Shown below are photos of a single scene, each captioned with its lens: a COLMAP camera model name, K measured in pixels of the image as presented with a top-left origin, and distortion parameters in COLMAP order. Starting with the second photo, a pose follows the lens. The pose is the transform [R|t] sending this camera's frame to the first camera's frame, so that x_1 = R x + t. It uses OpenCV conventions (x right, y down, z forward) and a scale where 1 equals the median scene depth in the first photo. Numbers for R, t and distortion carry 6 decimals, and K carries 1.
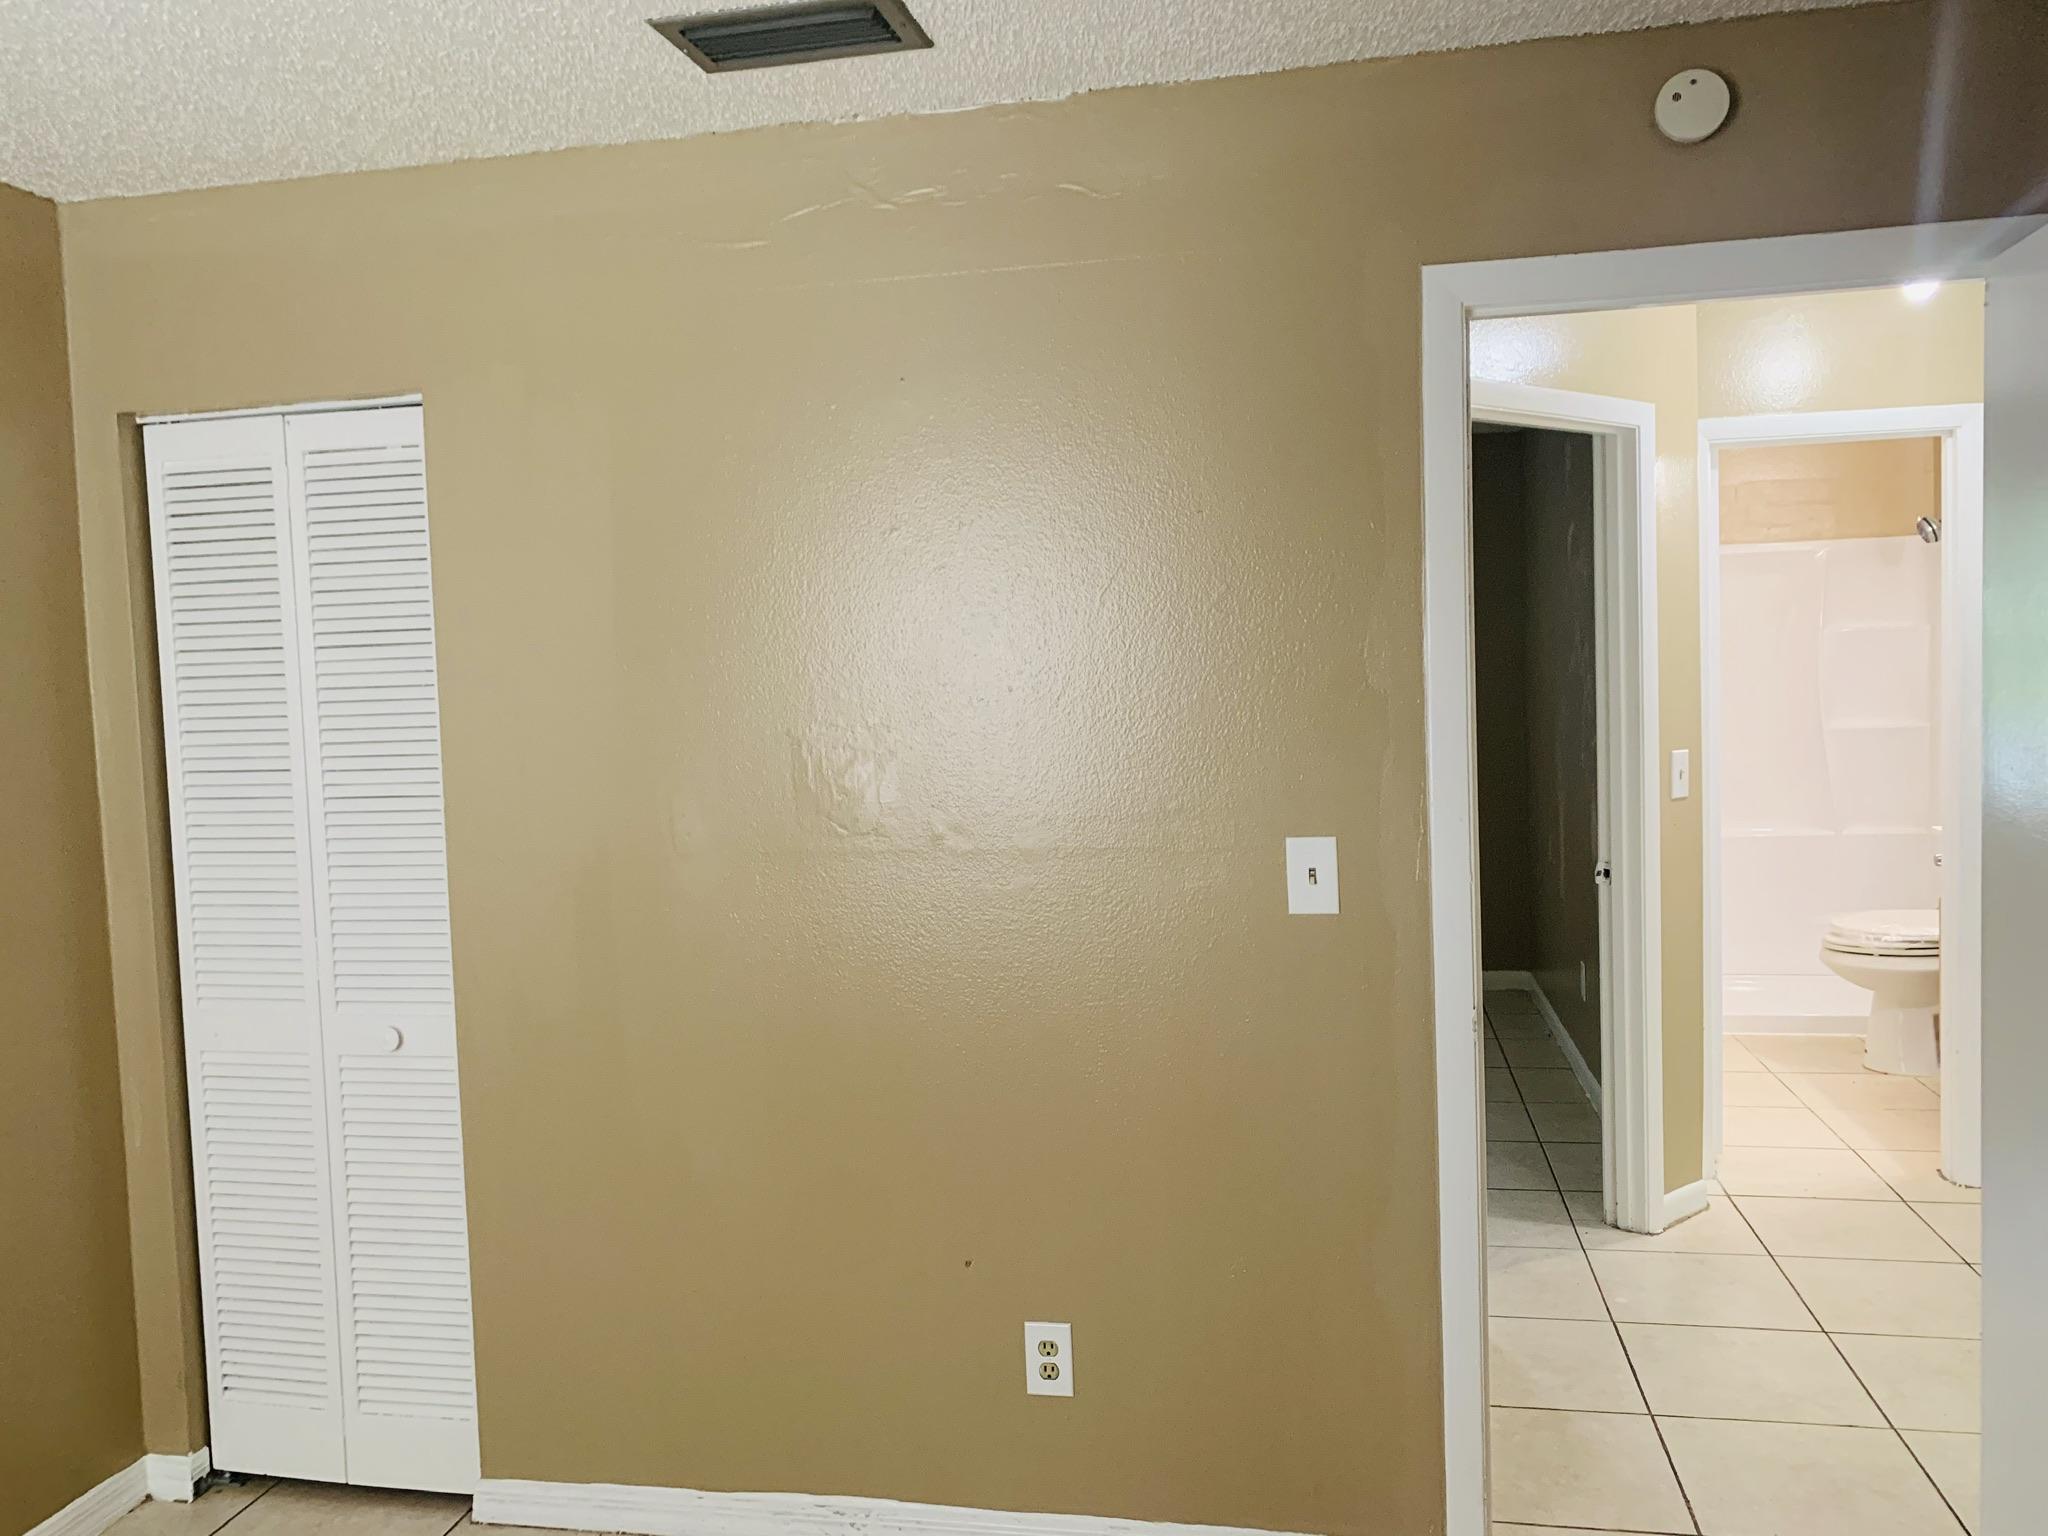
lens RADIAL K [[1569.7, 0, 983.7], [0, 1569.7, 767.5], [0, 0, 1]] dist [0.052781, -0.068231]
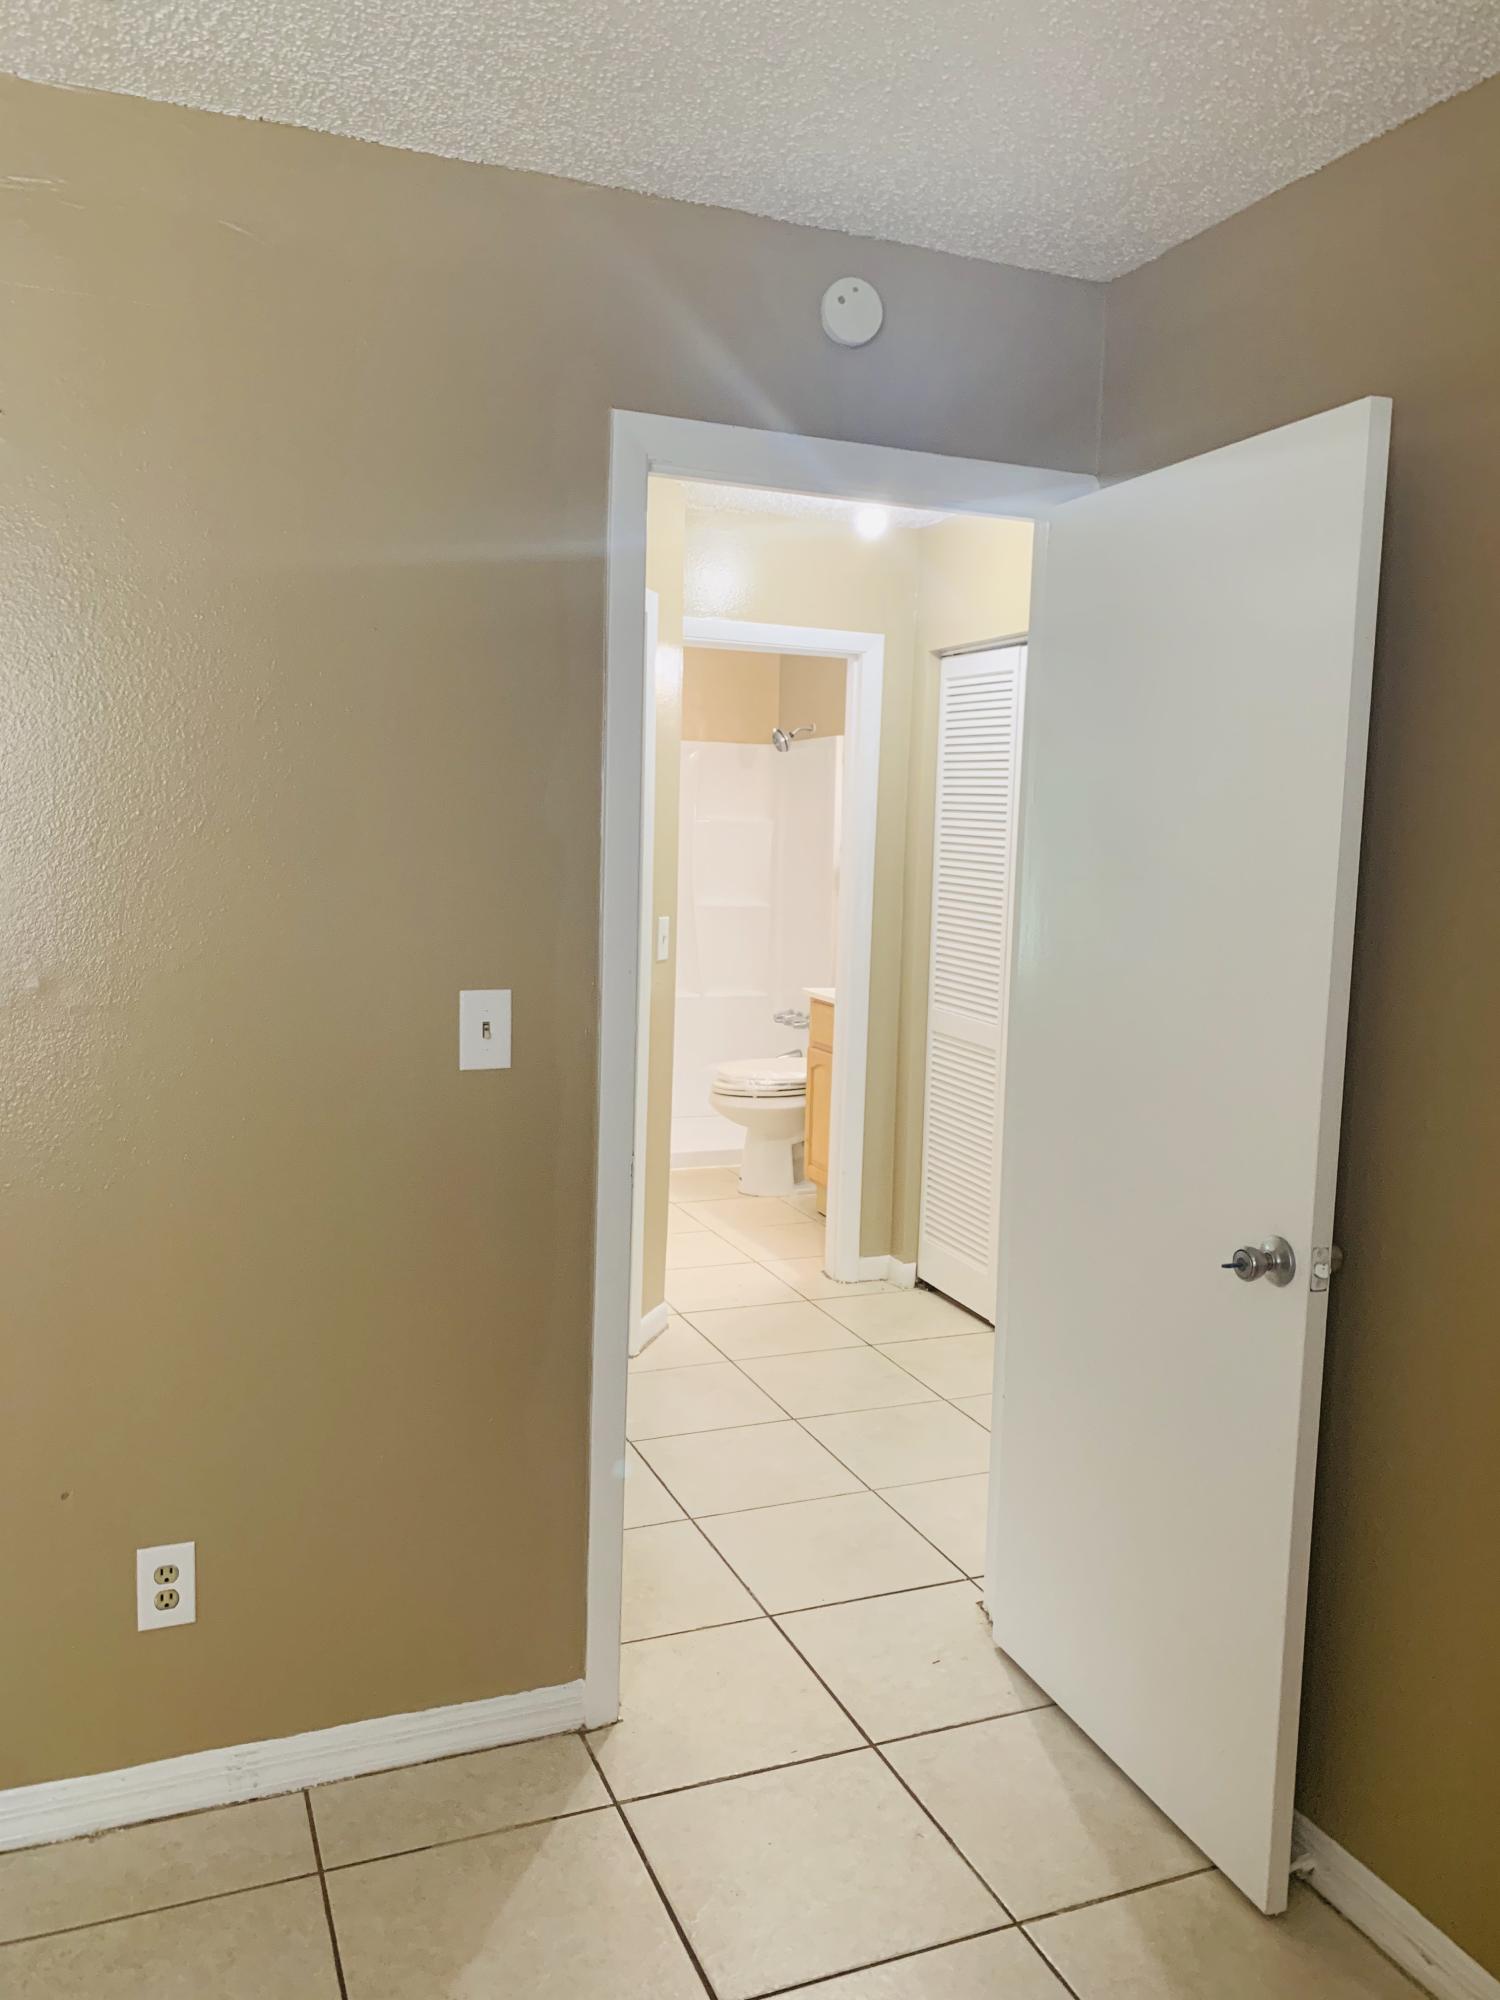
lens RADIAL K [[1532.9, 0, 742.7], [0, 1532.9, 999.2], [0, 0, 1]] dist [0.052781, -0.068231]
pose [[0.830981, 0.001186, 0.556299, -0.169419], [-0.024676, 0.999092, 0.034731, 0.012960], [-0.555753, -0.042588, 0.830256, 0.126251]]
